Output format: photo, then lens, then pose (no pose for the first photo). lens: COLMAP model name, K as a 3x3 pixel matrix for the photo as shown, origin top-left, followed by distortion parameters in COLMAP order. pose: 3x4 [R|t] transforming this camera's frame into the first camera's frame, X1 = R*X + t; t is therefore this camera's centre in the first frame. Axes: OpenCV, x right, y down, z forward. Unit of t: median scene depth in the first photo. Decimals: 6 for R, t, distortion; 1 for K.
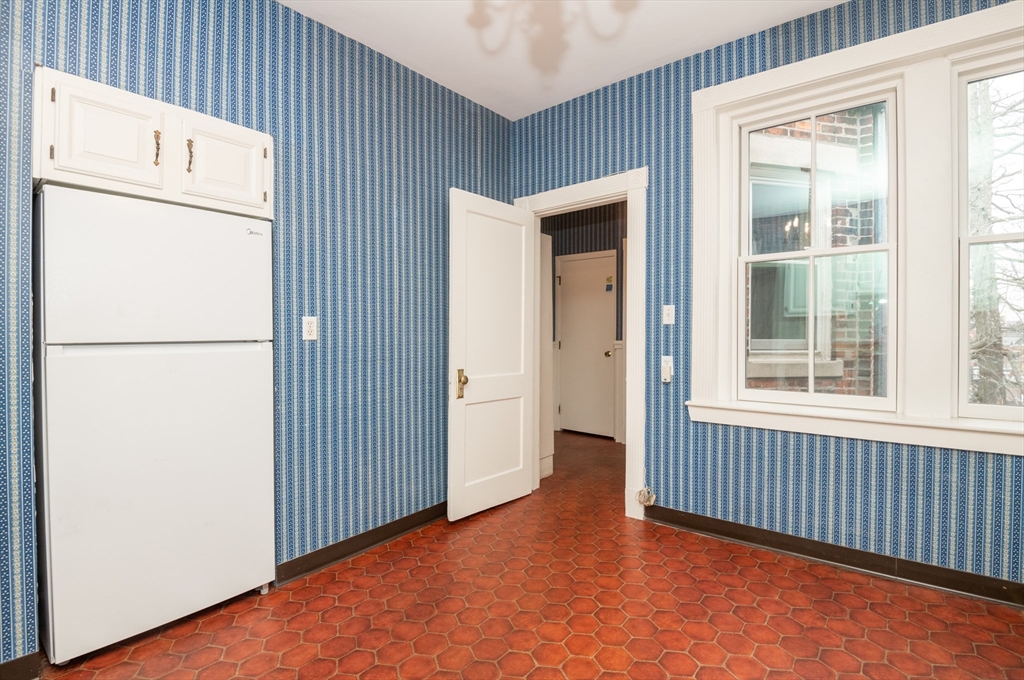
lens RADIAL K [[477.6, 0, 517.4], [0, 477.6, 337.2], [0, 0, 1]] dist [0.009181, -0.009081]
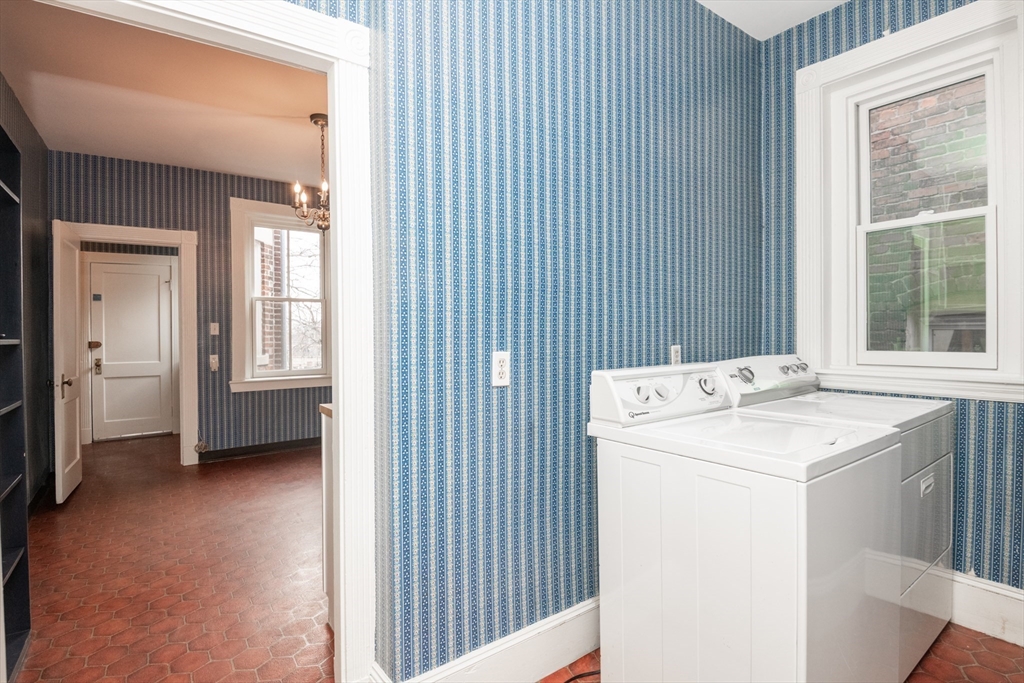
lens RADIAL K [[511.5, 0, 517.4], [0, 511.5, 339.2], [0, 0, 1]] dist [-0.005102, -0.001401]
pose [[0.273822, -0.014036, 0.961678, -1.044189], [0.013130, 0.999855, 0.010855, -0.017730], [-0.961691, 0.009654, 0.273966, -0.437688]]
